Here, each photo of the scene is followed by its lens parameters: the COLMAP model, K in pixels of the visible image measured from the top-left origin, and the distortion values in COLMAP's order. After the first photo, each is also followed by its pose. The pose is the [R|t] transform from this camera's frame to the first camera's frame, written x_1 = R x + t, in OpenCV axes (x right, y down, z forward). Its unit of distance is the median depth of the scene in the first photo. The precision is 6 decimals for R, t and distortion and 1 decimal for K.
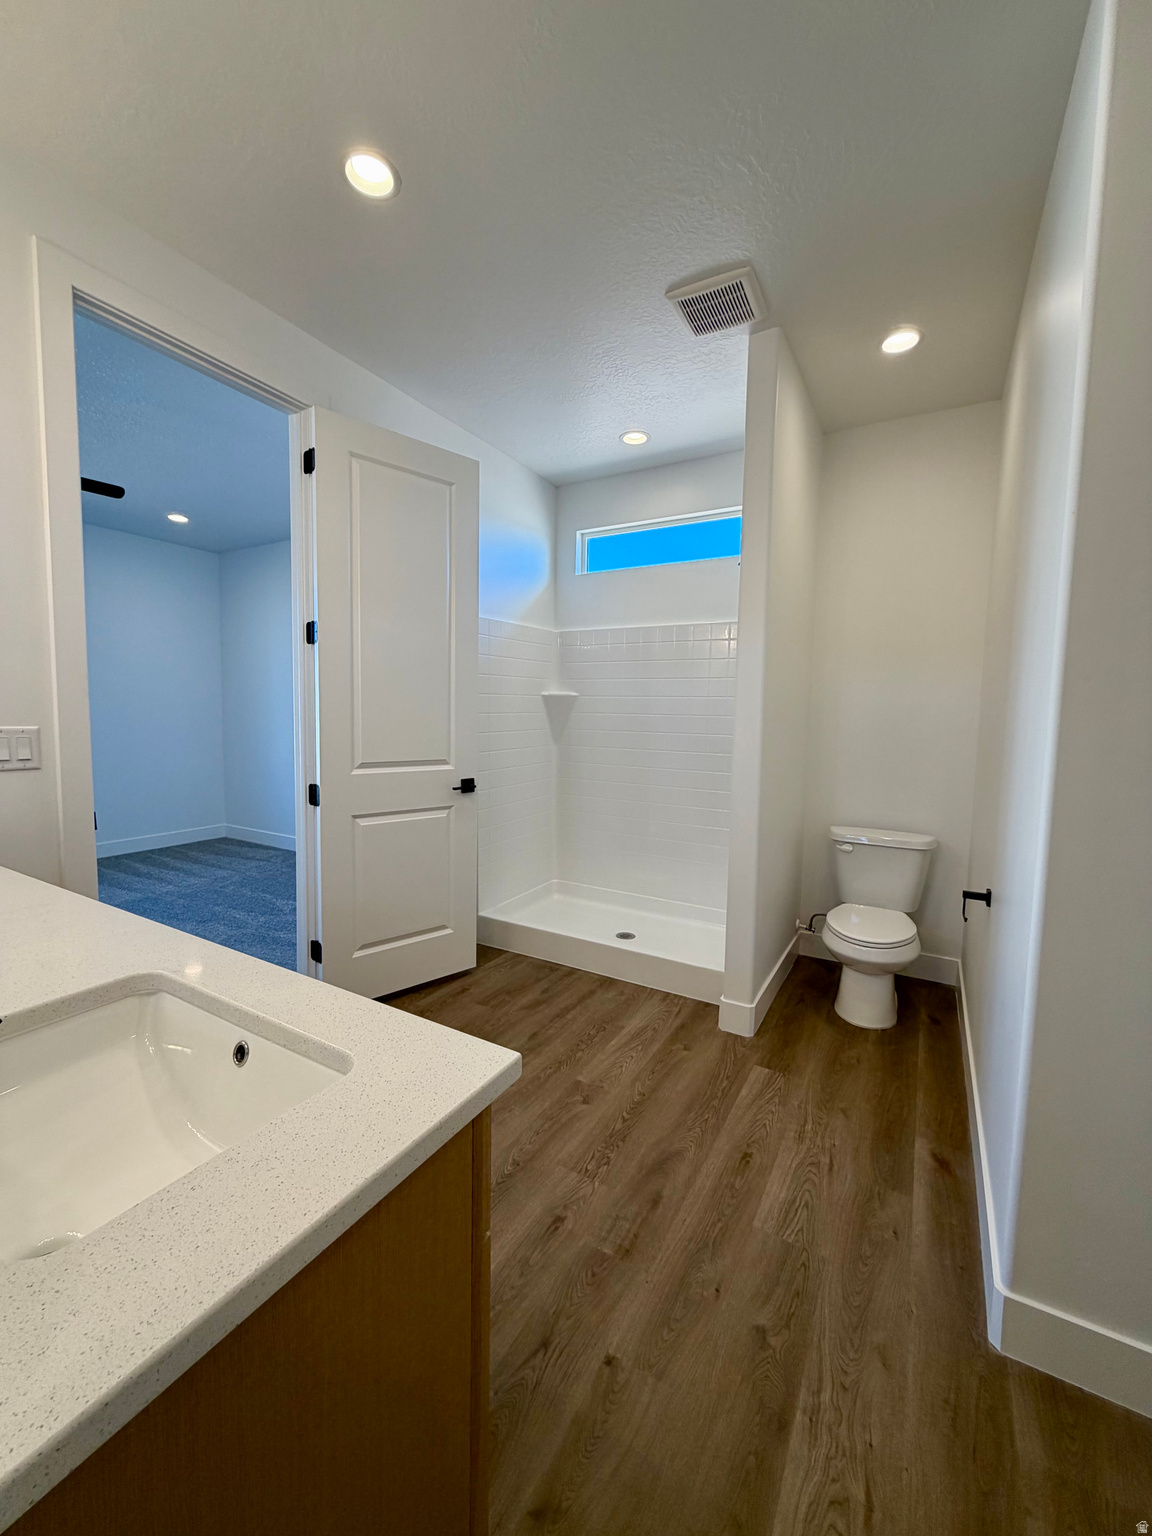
lens RADIAL K [[614.1, 0, 573.5], [0, 614.1, 760.3], [0, 0, 1]] dist [-0.000506, 0.000060]
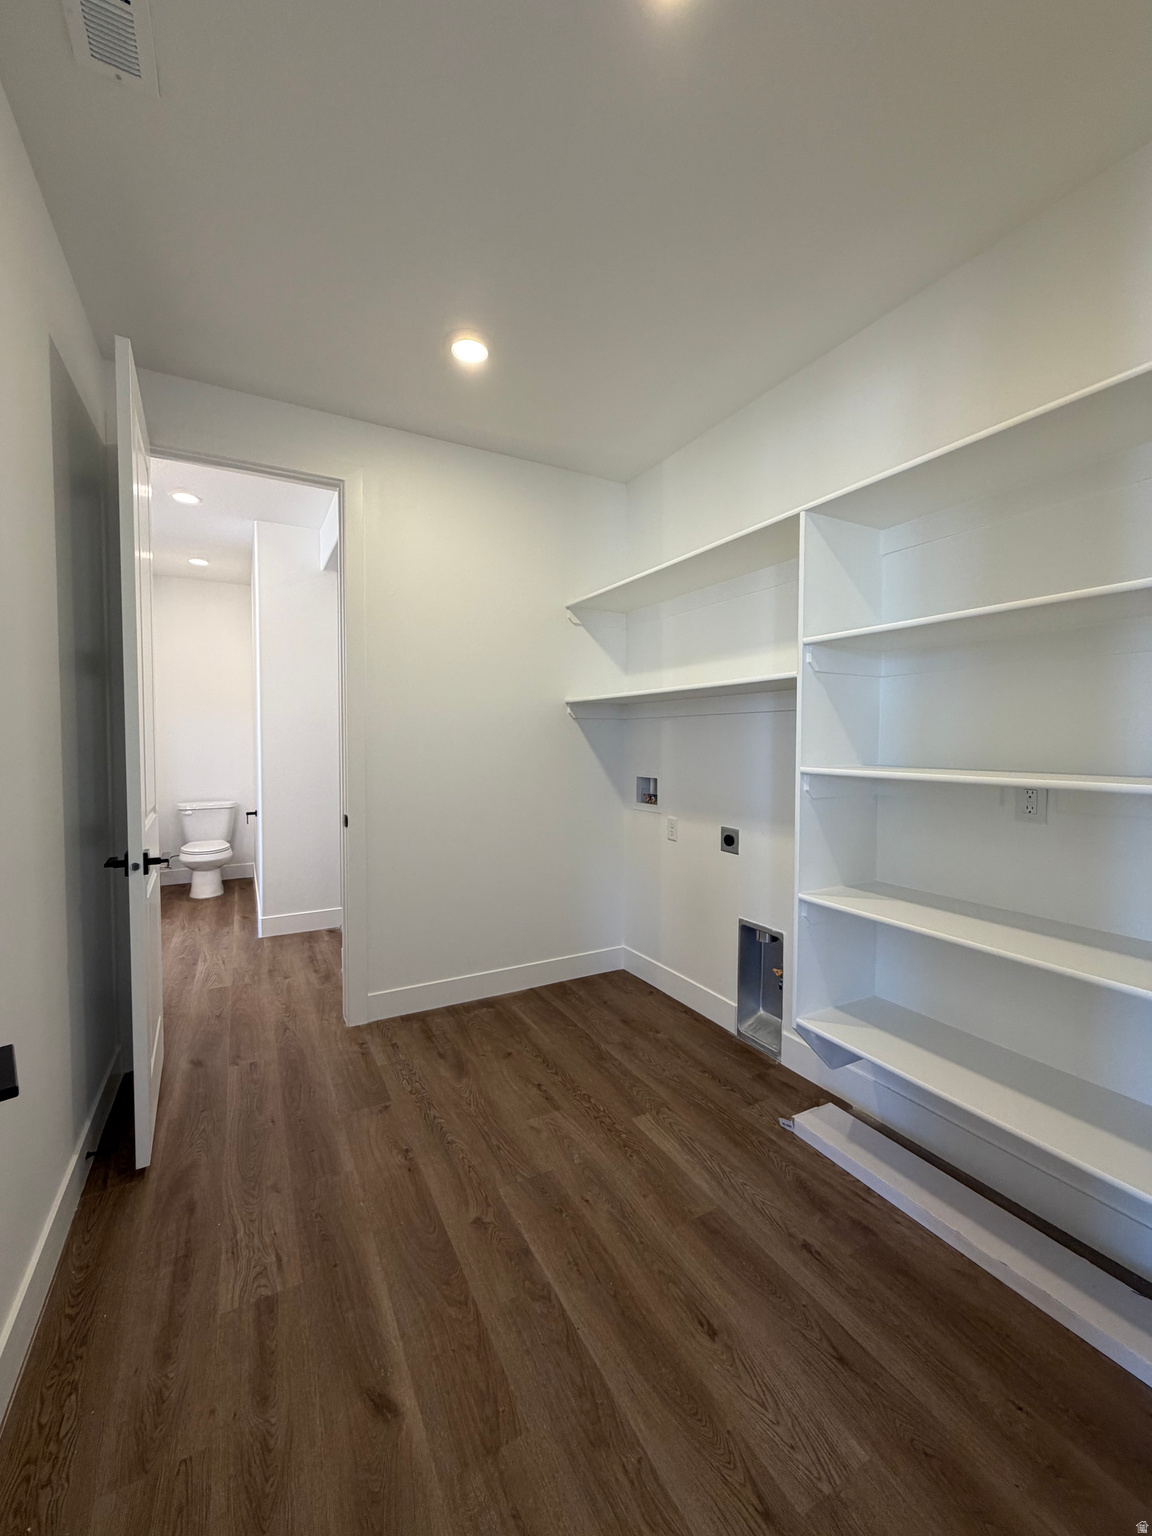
lens RADIAL K [[614.1, 0, 573.5], [0, 614.1, 760.3], [0, 0, 1]] dist [-0.000506, 0.000060]
pose [[0.521038, -0.047908, 0.852188, -0.580426], [0.072160, 0.997322, 0.011947, 0.056678], [-0.850478, 0.055269, 0.523099, -1.071911]]
